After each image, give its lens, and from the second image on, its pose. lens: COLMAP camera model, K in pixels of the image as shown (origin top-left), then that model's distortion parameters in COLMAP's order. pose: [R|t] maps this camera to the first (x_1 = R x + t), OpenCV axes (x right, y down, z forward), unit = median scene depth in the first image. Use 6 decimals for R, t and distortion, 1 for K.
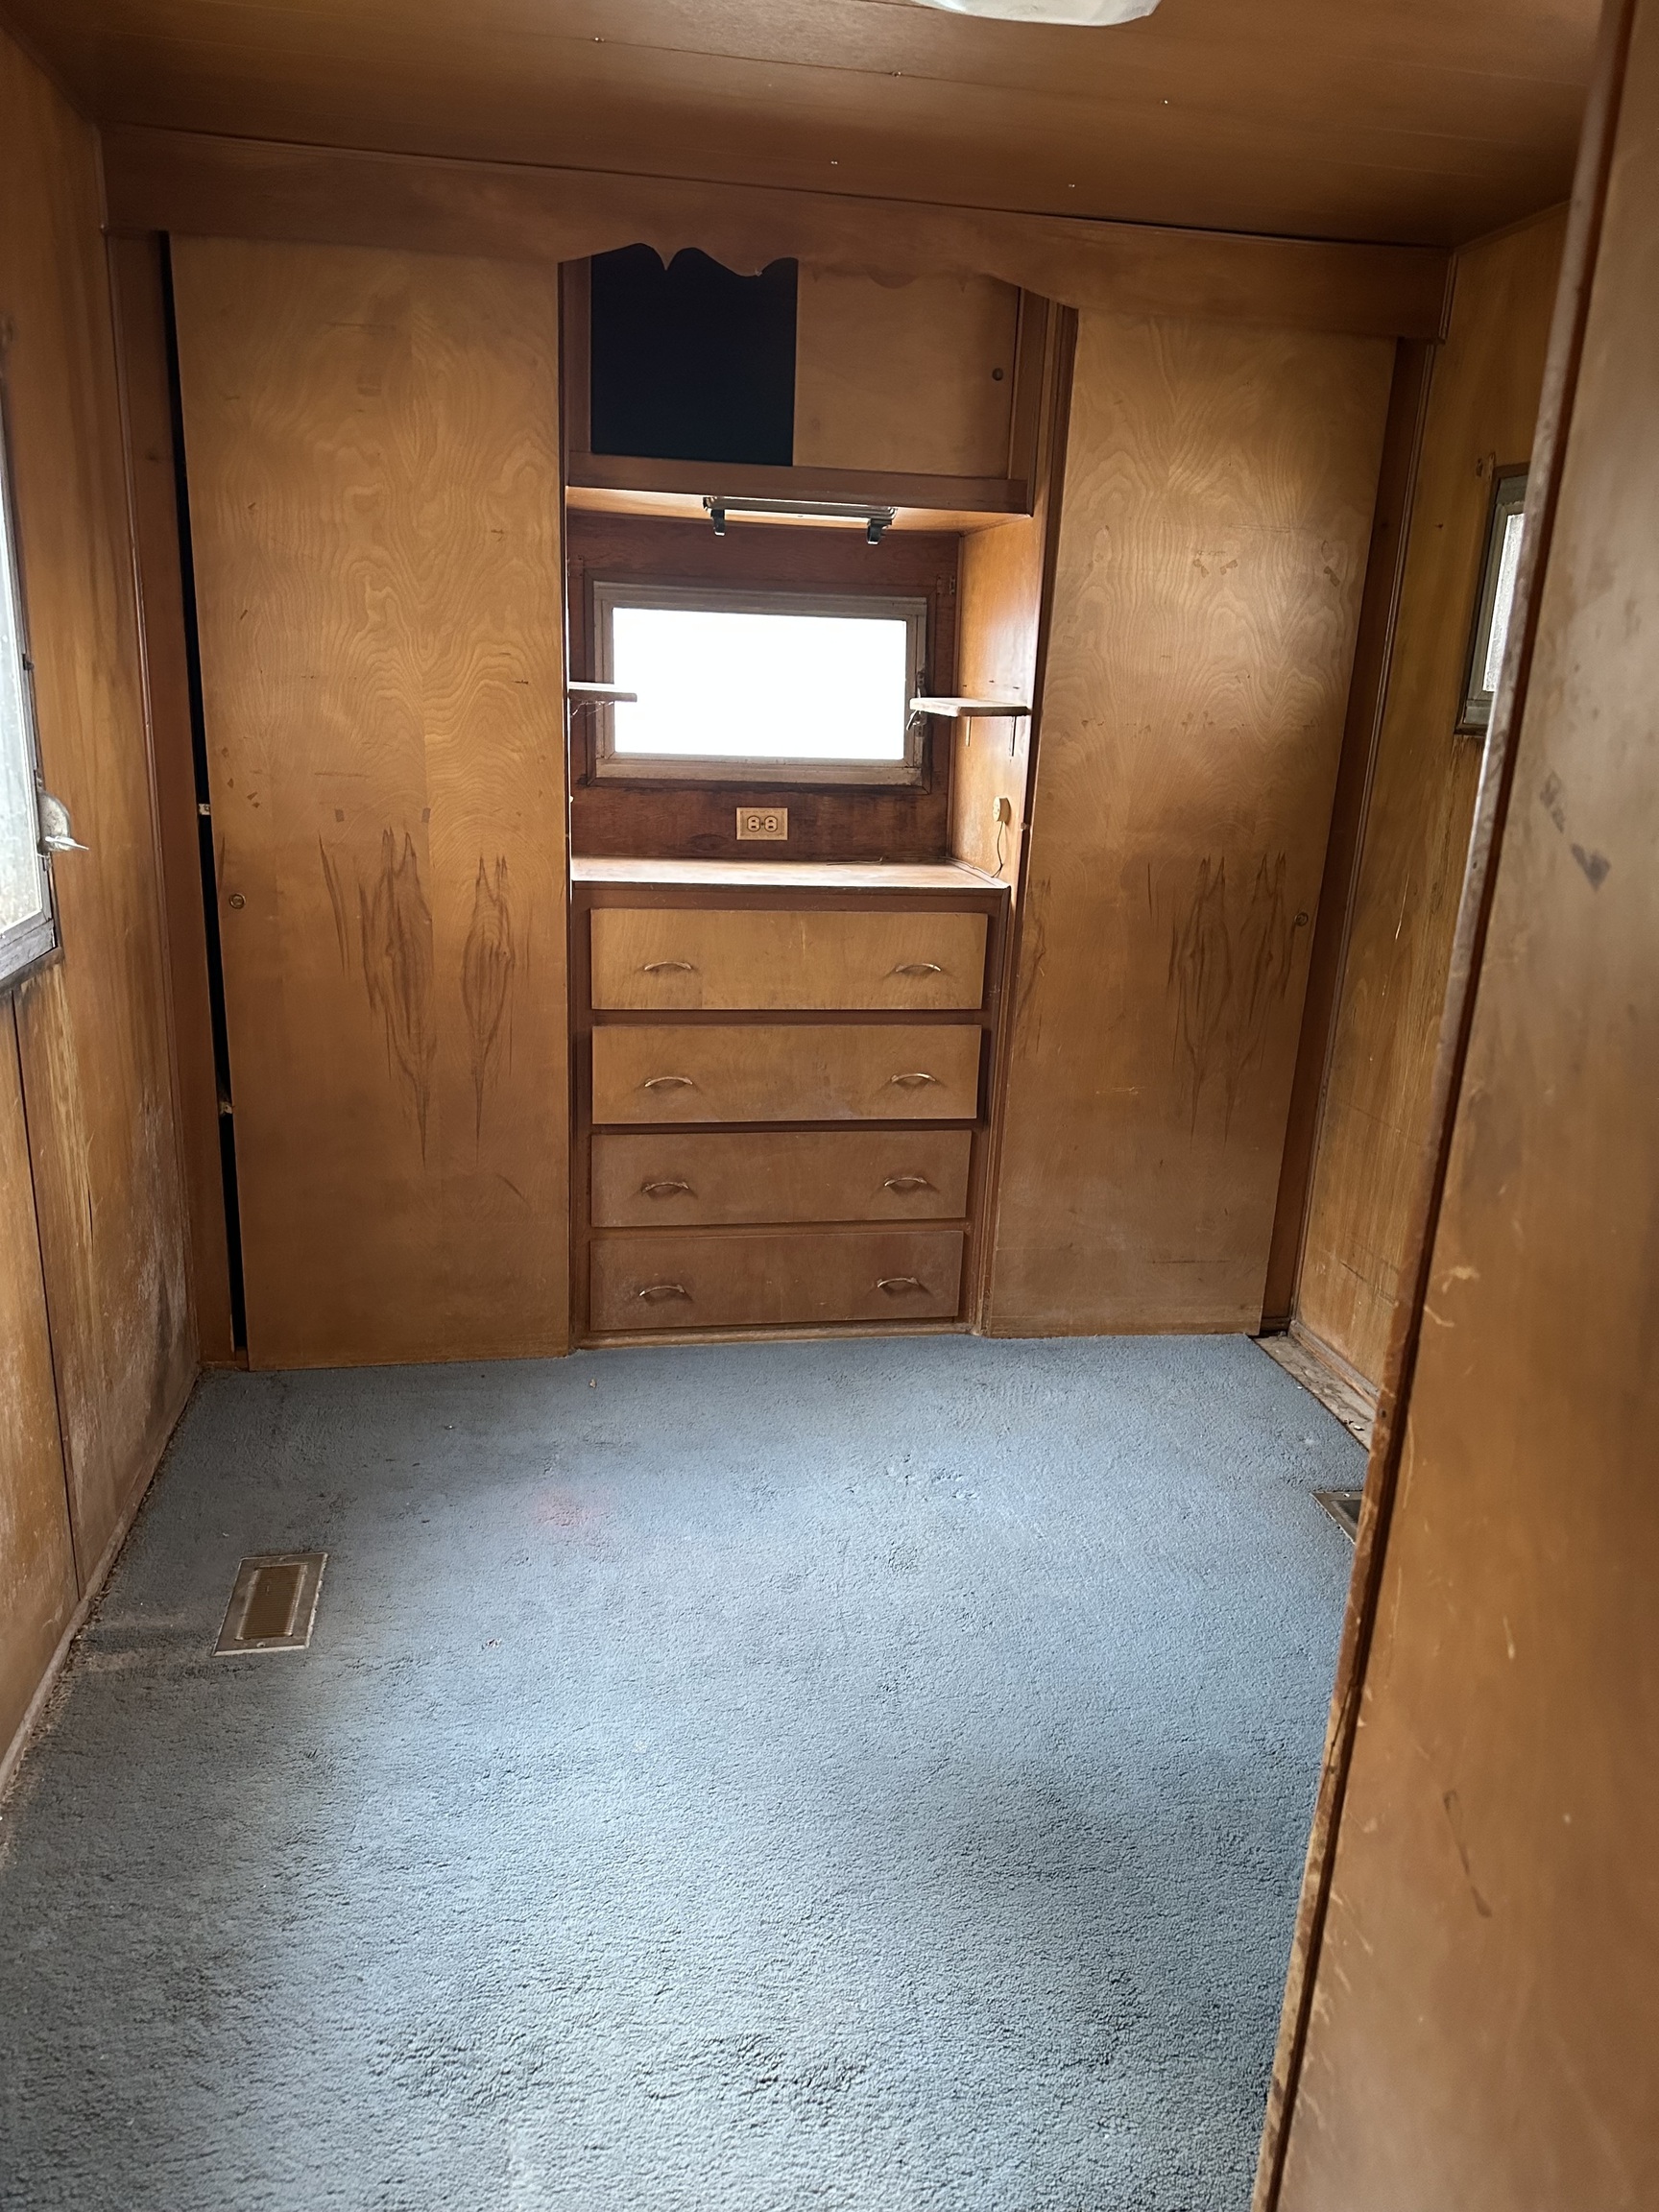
lens RADIAL K [[1551.8, 0, 821.8], [0, 1551.8, 1114.6], [0, 0, 1]] dist [0.152423, -0.195019]
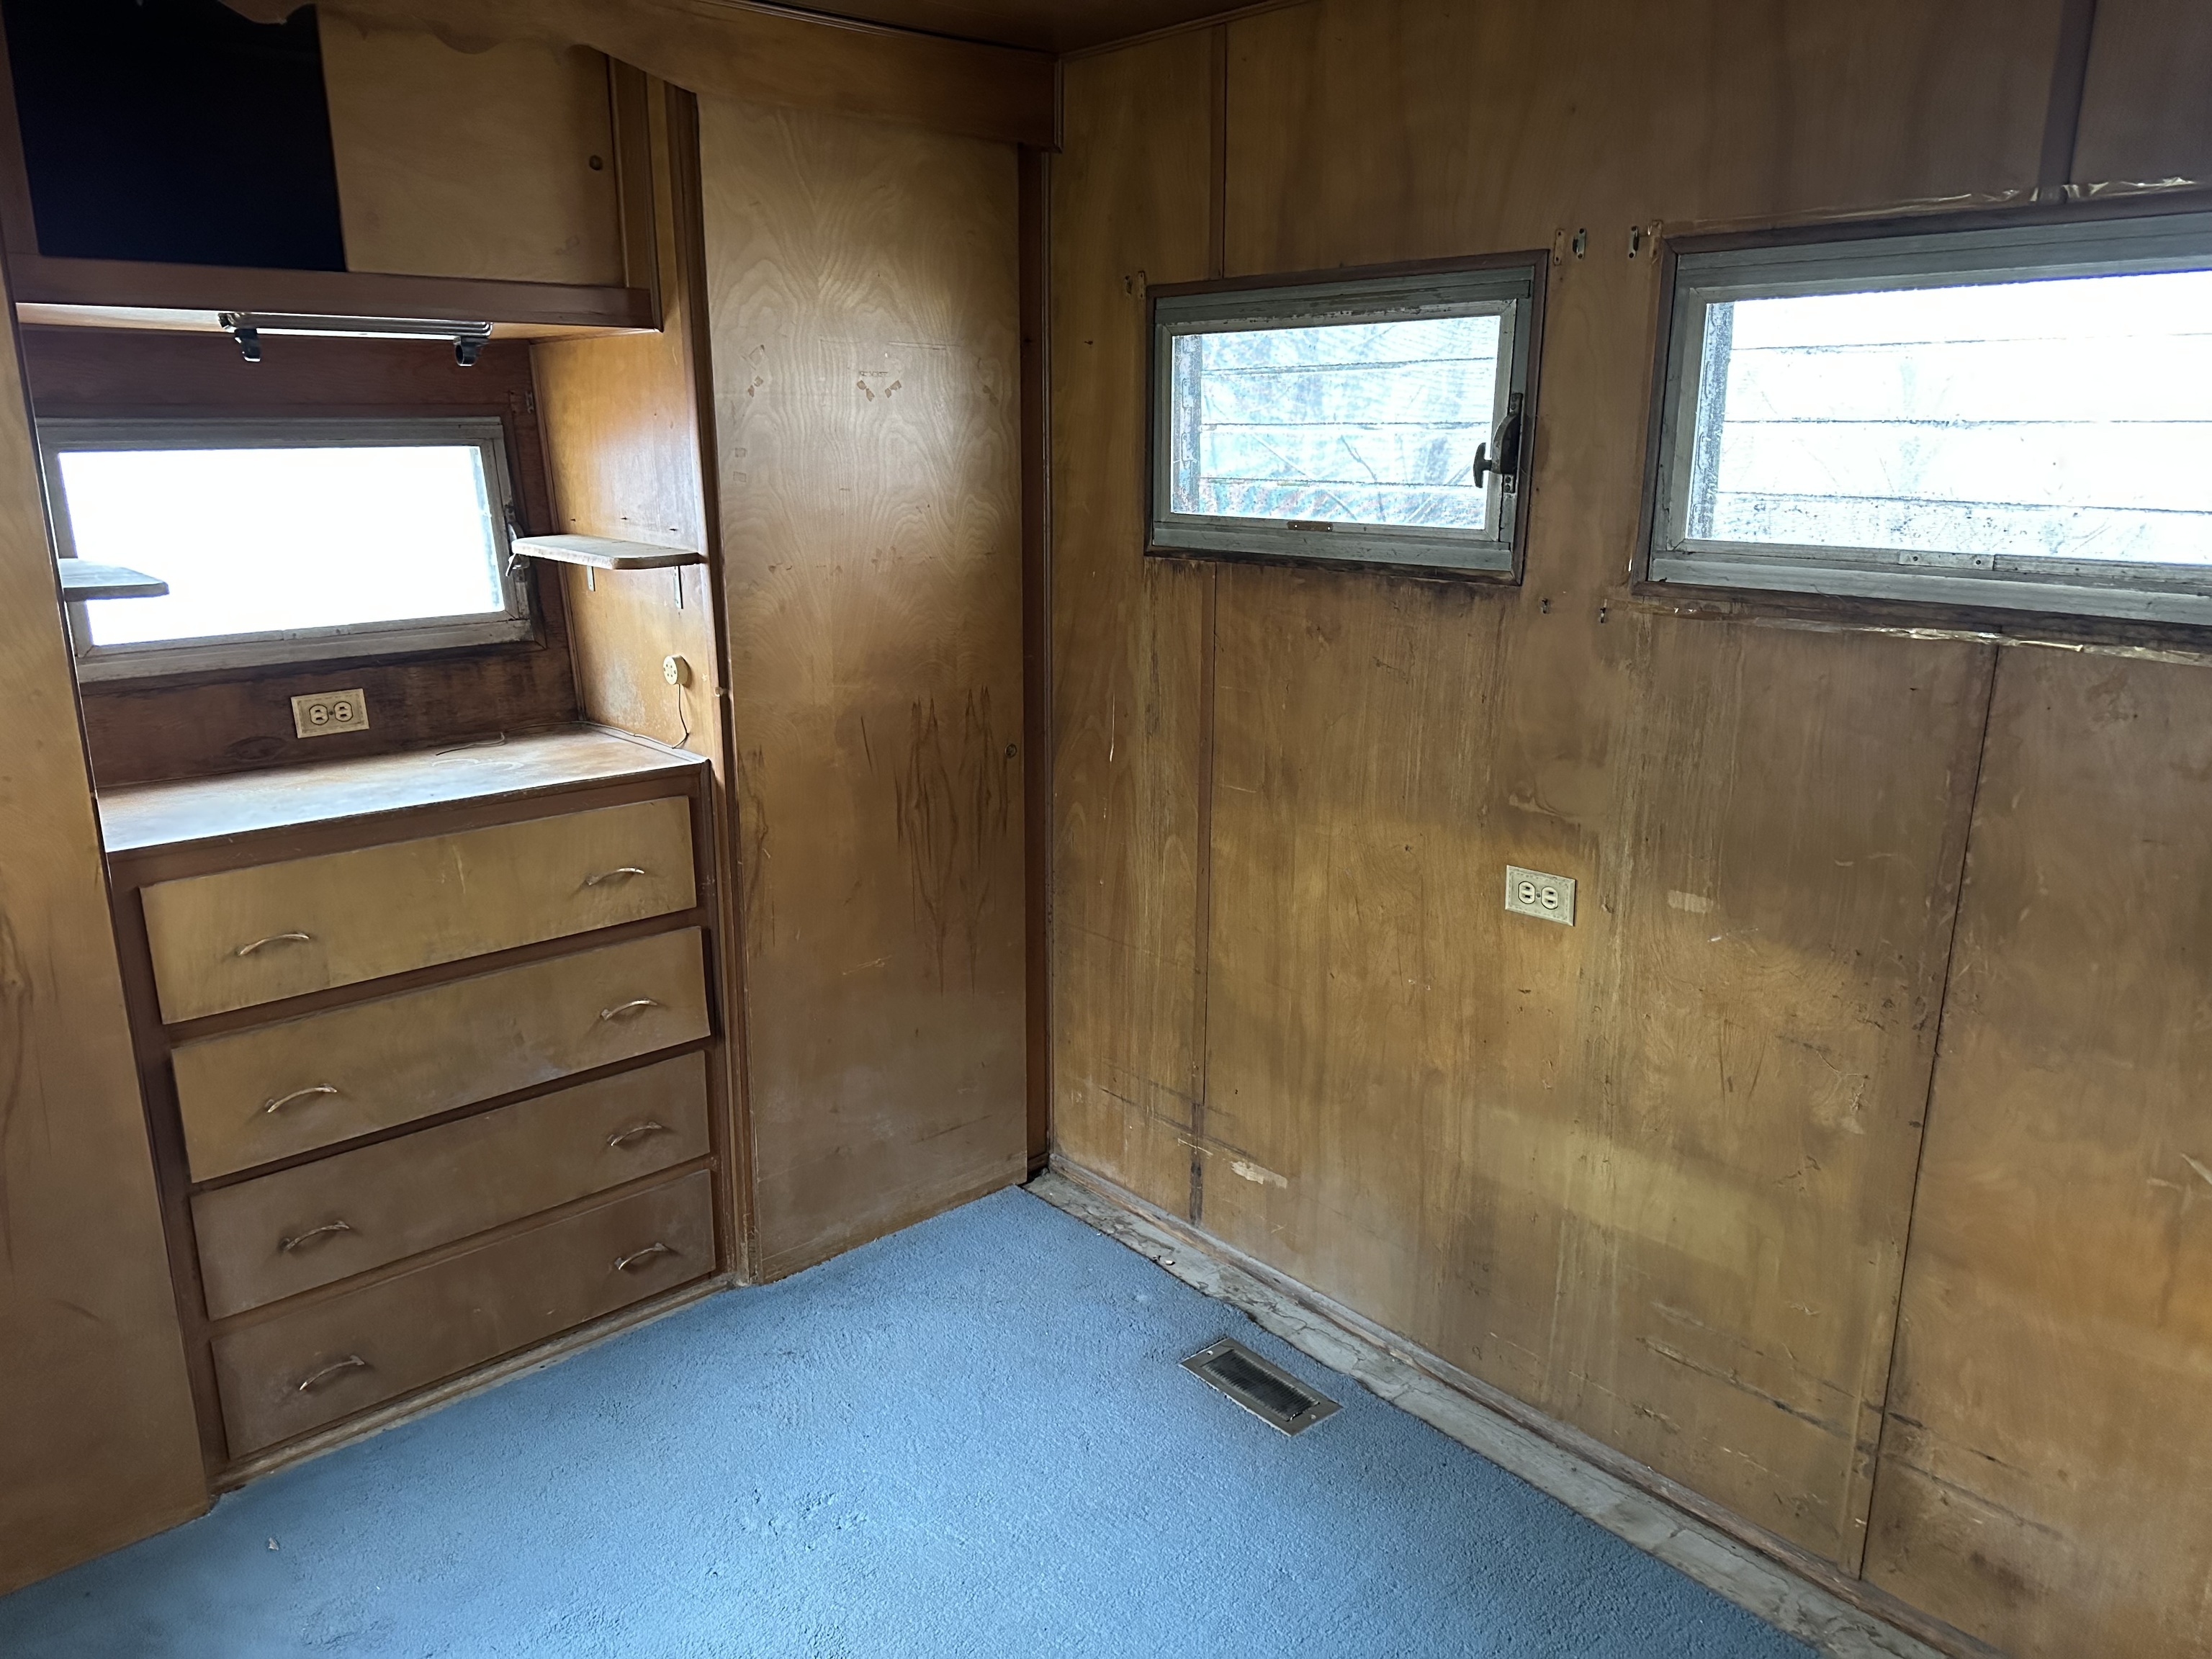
lens RADIAL K [[1551.8, 0, 1112.8], [0, 1551.8, 845.0], [0, 0, 1]] dist [0.152423, -0.195019]
pose [[0.854511, -0.173627, 0.489556, -0.115615], [0.177768, 0.983321, 0.038457, -0.095633], [-0.488067, 0.054166, 0.871124, 0.159649]]
